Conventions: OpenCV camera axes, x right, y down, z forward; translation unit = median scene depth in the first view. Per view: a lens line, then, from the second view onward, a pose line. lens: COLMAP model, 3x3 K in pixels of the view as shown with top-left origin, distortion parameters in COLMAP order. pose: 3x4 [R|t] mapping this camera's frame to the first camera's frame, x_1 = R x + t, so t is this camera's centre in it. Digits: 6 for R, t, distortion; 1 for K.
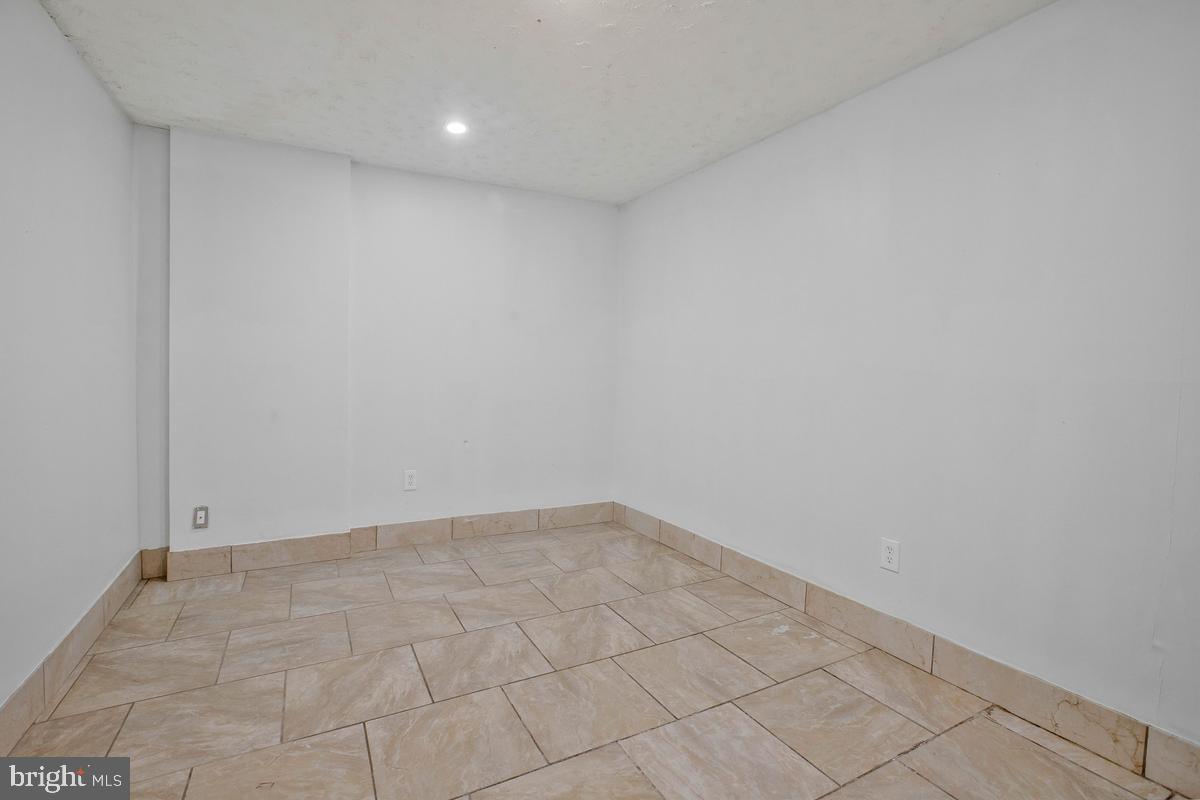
lens RADIAL K [[559.7, 0, 611.5], [0, 559.7, 397.1], [0, 0, 1]] dist [-0.042128, 0.000854]
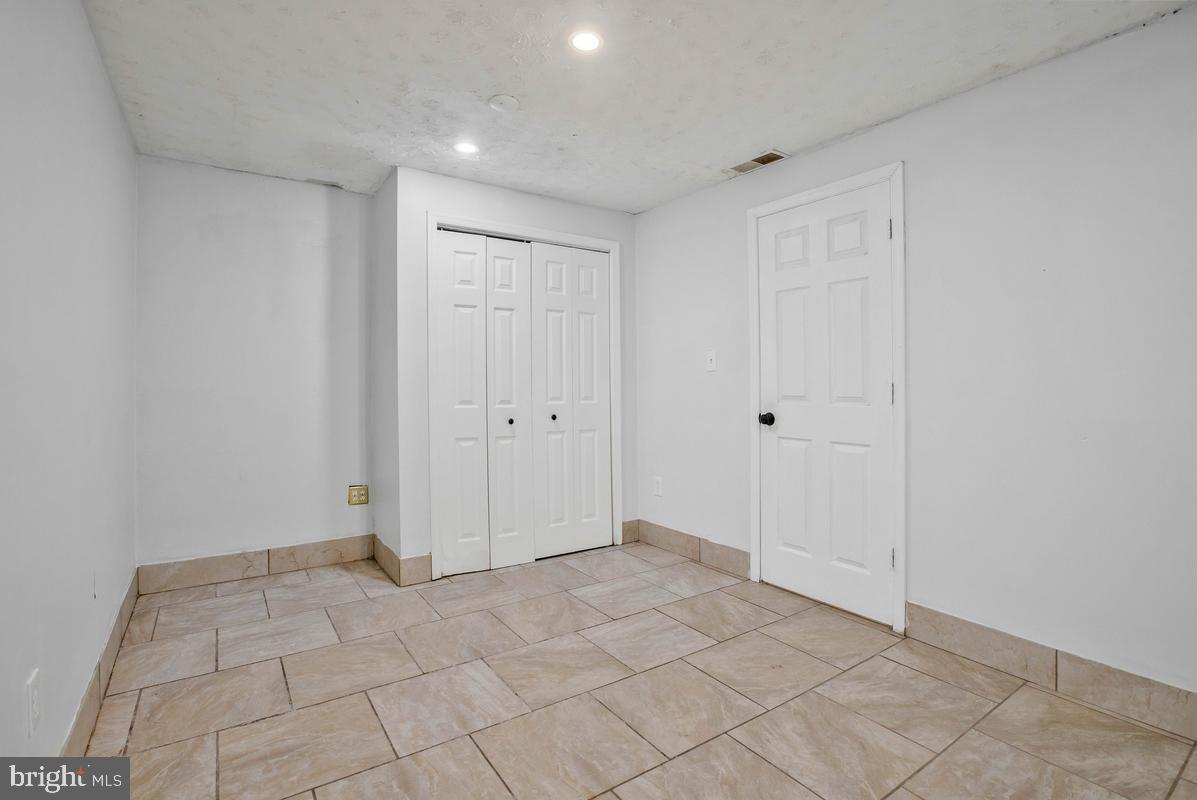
lens RADIAL K [[558.3, 0, 609.9], [0, 558.3, 397.2], [0, 0, 1]] dist [-0.042128, 0.000854]
pose [[-0.993923, -0.013181, -0.109283, -0.014323], [-0.020657, 0.997501, 0.067565, -0.082287], [0.108120, 0.069412, -0.991712, 1.879234]]
